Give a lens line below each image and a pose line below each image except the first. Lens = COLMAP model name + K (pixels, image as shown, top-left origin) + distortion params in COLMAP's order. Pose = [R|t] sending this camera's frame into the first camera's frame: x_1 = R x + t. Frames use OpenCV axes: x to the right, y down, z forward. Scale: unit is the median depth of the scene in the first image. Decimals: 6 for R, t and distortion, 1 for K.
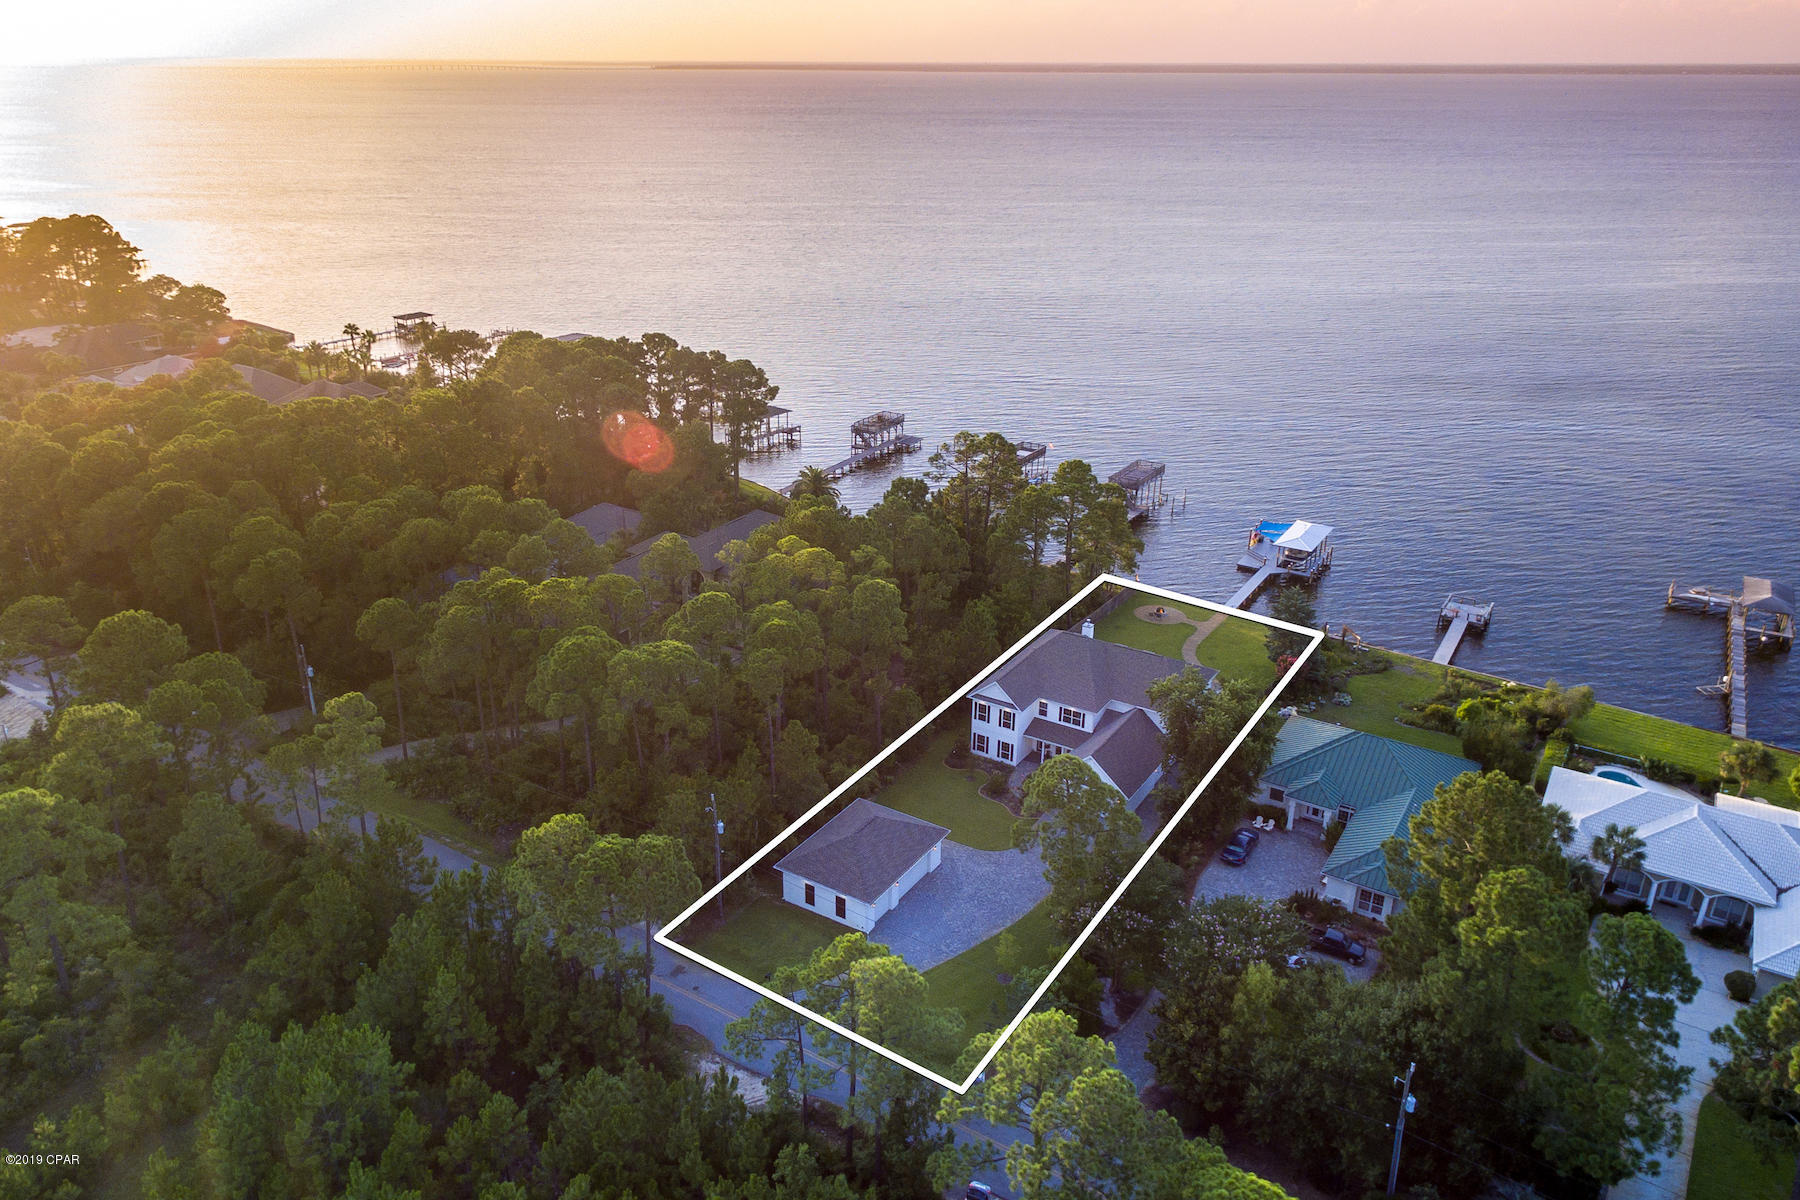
lens RADIAL K [[1223.9, 0, 896.9], [0, 1223.9, 635.9], [0, 0, 1]] dist [0.000497, 0.000637]
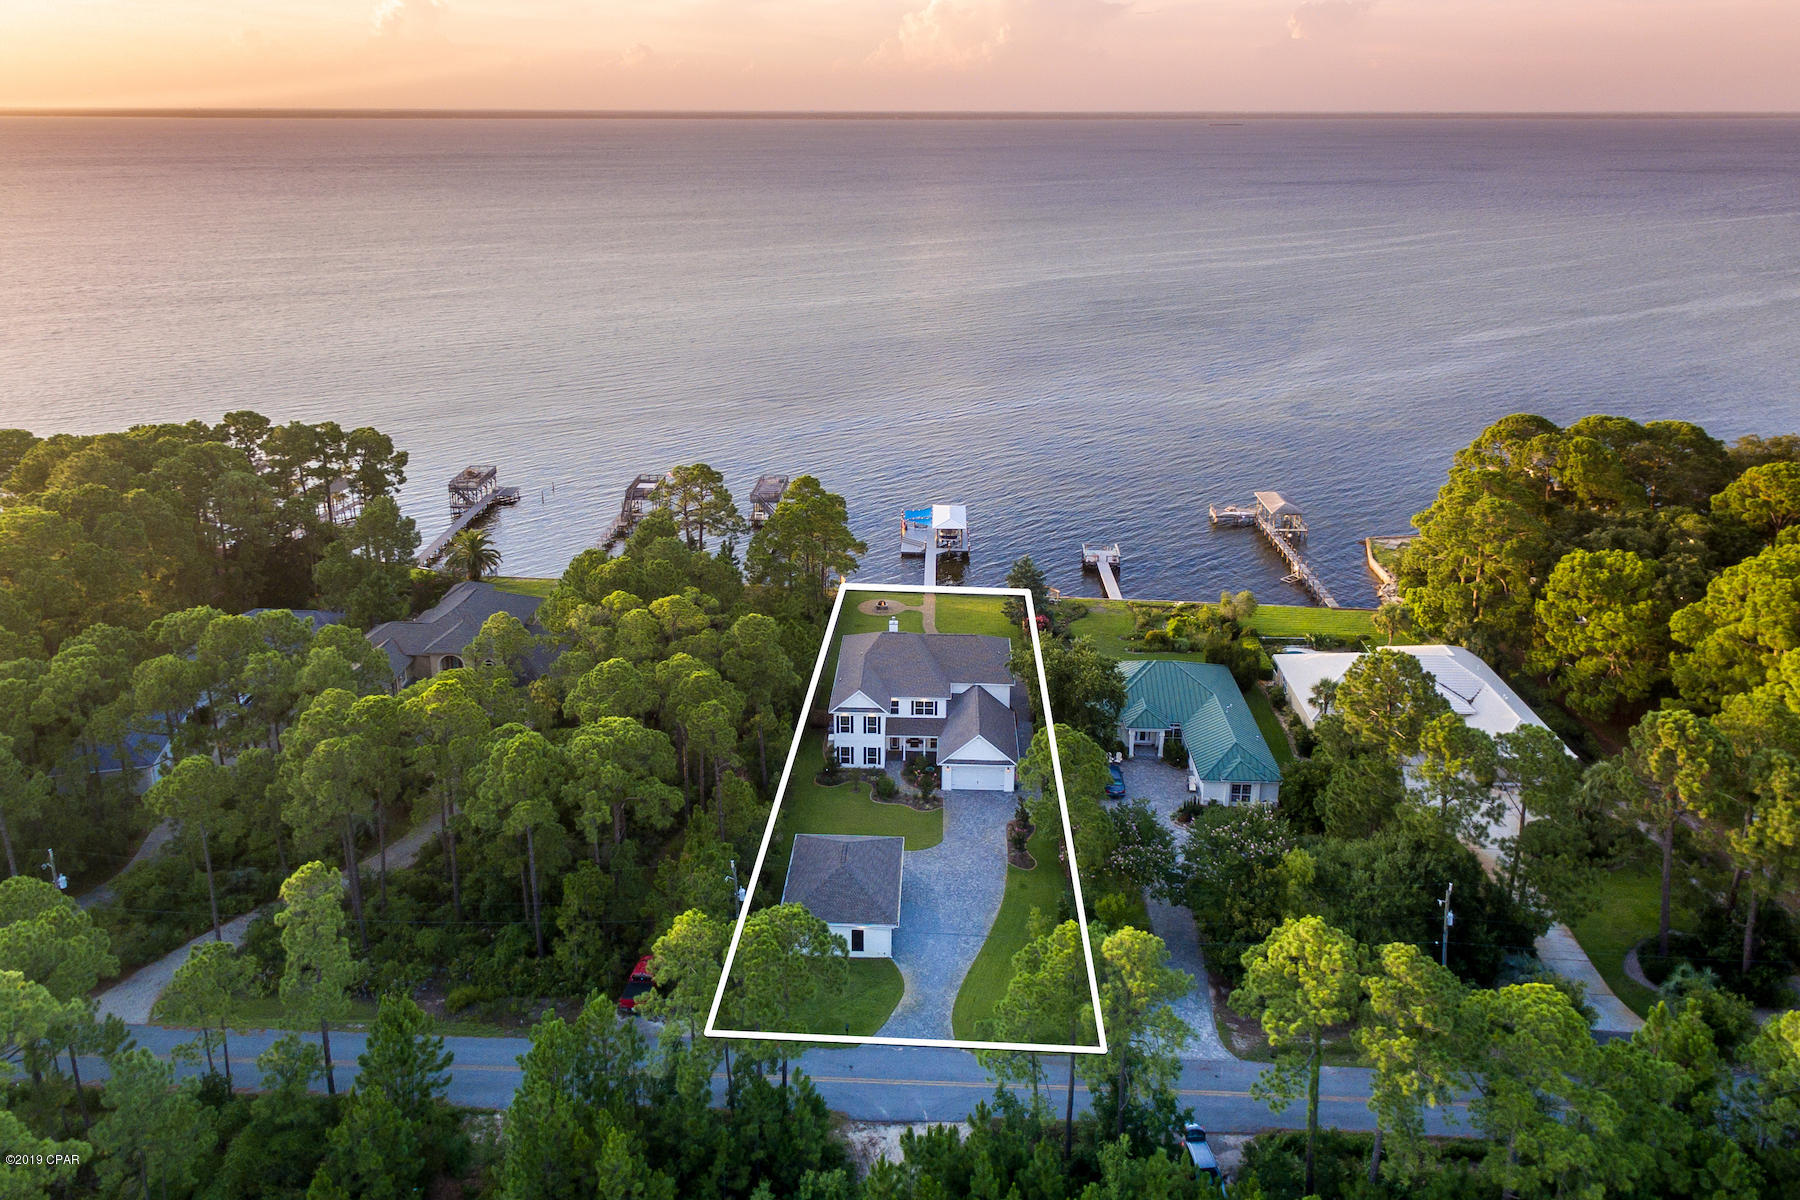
lens RADIAL K [[1221.3, 0, 880.1], [0, 1221.3, 499.5], [0, 0, 1]] dist [-0.000004, -0.001000]
pose [[0.867026, -0.152458, 0.474365, -0.361076], [0.212225, 0.974358, -0.074743, -0.038367], [-0.450807, 0.165476, 0.877149, 0.057689]]
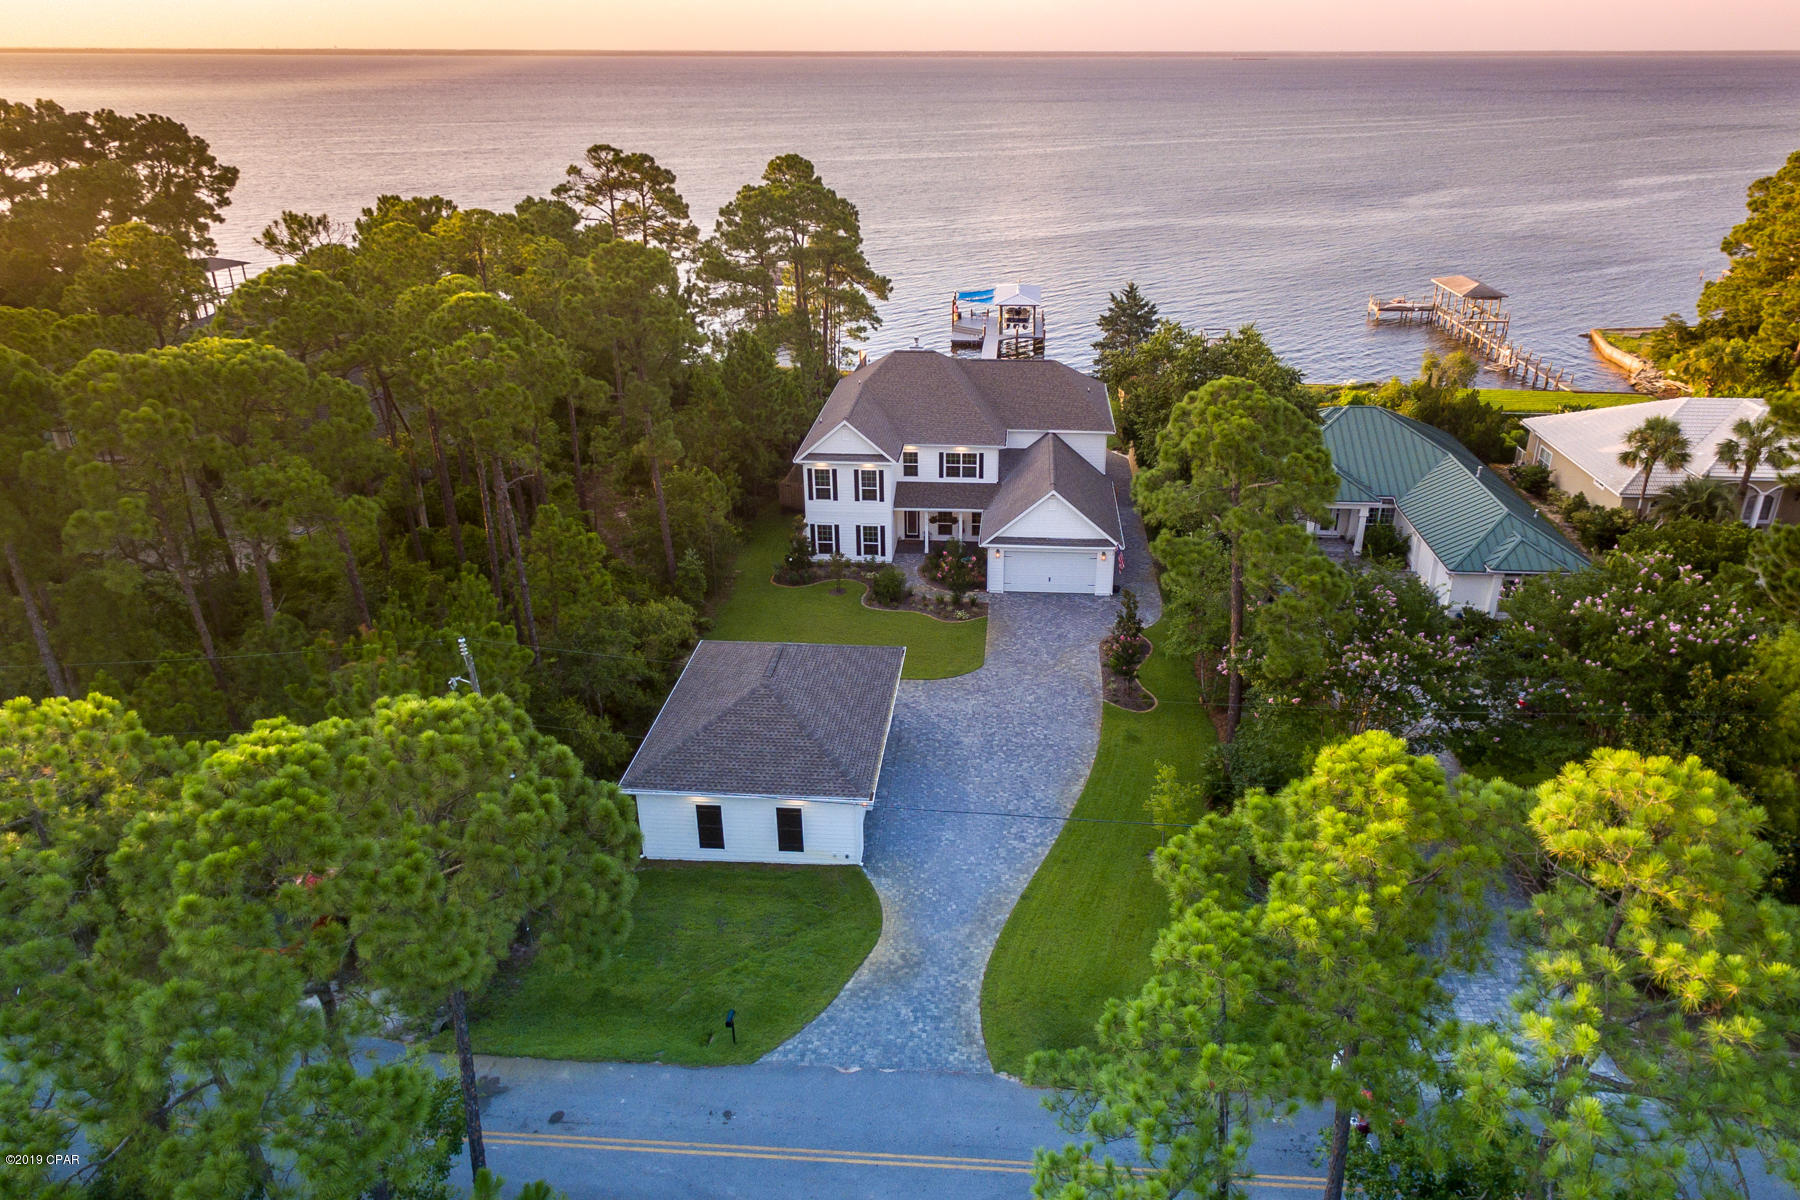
lens RADIAL K [[1164.8, 0, 939.7], [0, 1164.8, 623.1], [0, 0, 1]] dist [0.001088, 0.000243]
pose [[0.876210, -0.210700, 0.433430, -0.140385], [0.204583, 0.976926, 0.061326, 0.105353], [-0.436351, 0.034938, 0.899098, 0.466764]]
